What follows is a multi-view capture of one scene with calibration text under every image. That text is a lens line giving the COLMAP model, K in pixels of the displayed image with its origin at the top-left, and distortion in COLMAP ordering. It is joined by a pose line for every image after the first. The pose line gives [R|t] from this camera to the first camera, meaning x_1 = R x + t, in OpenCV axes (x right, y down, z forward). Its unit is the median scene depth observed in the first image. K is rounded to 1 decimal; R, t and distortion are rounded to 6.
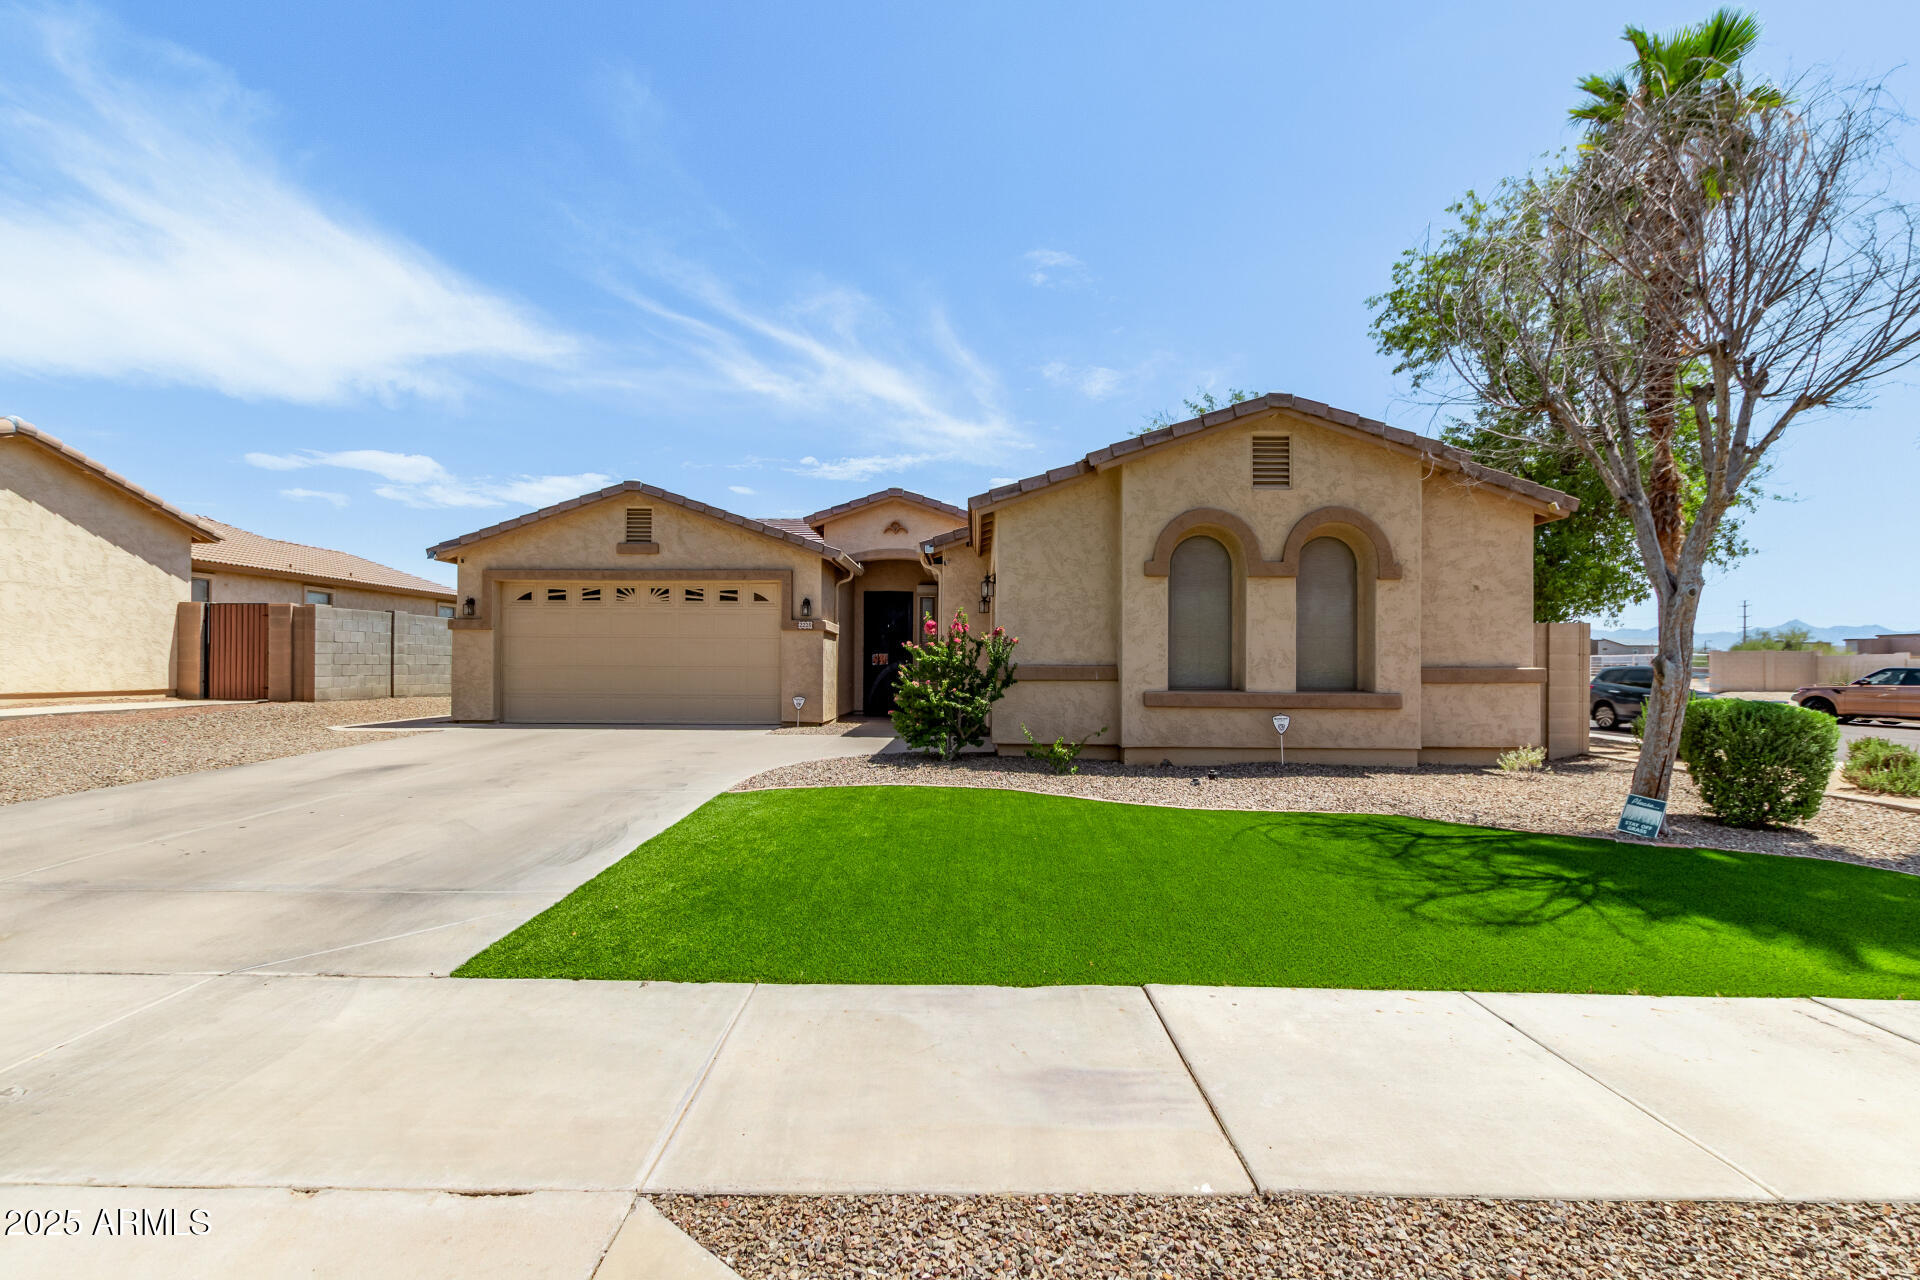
lens RADIAL K [[669.4, 0, 993.6], [0, 669.4, 666.0], [0, 0, 1]] dist [0.000026, 0.000019]
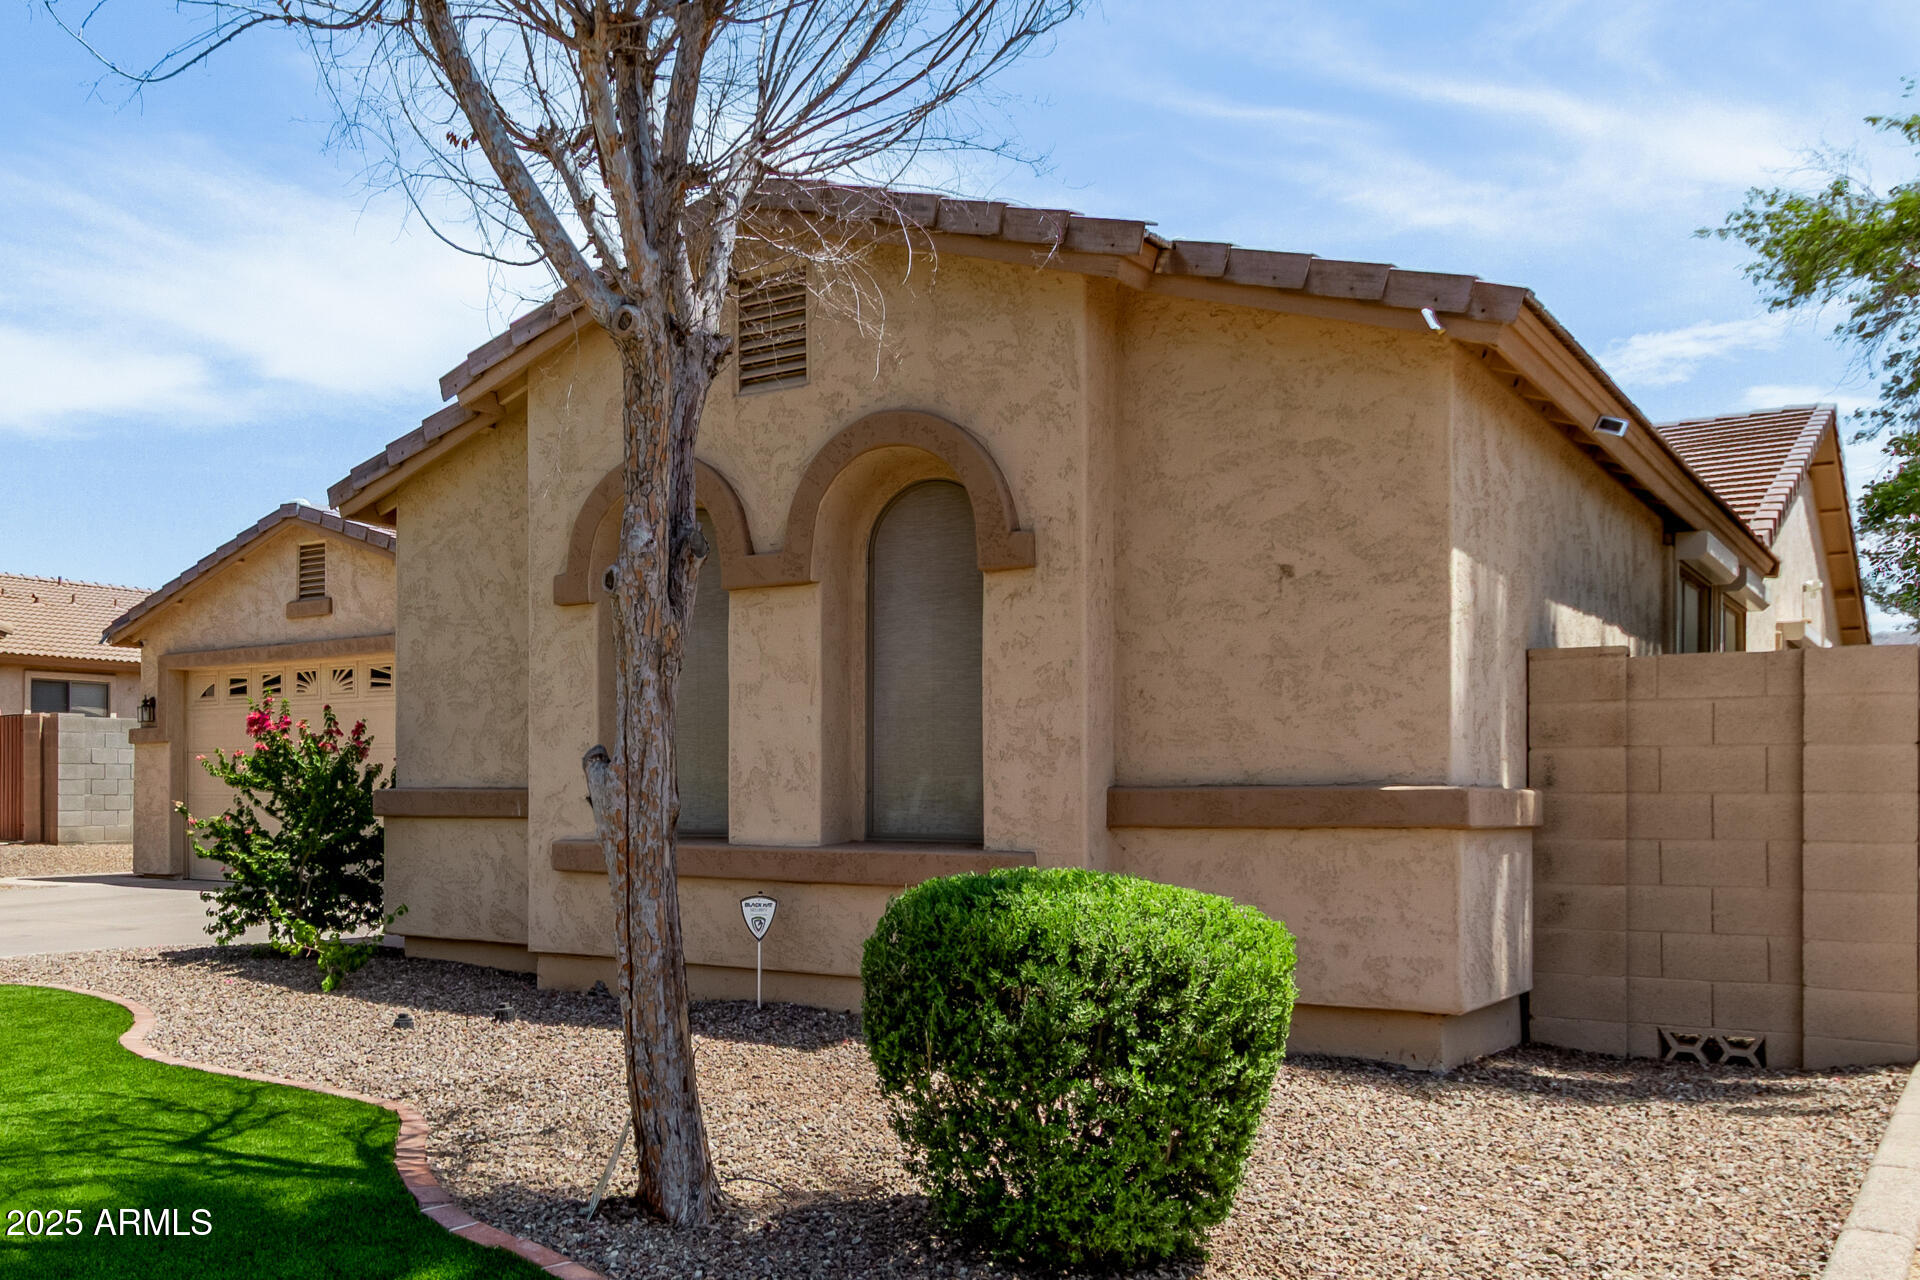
lens RADIAL K [[1365.9, 0, 959.1], [0, 1365.9, 793.2], [0, 0, 1]] dist [-0.001038, 0.001046]
pose [[0.874036, -0.005400, -0.485831, 0.929002], [0.005379, 0.999984, -0.001437, 0.006022], [0.485832, -0.001357, 0.874051, 0.252247]]
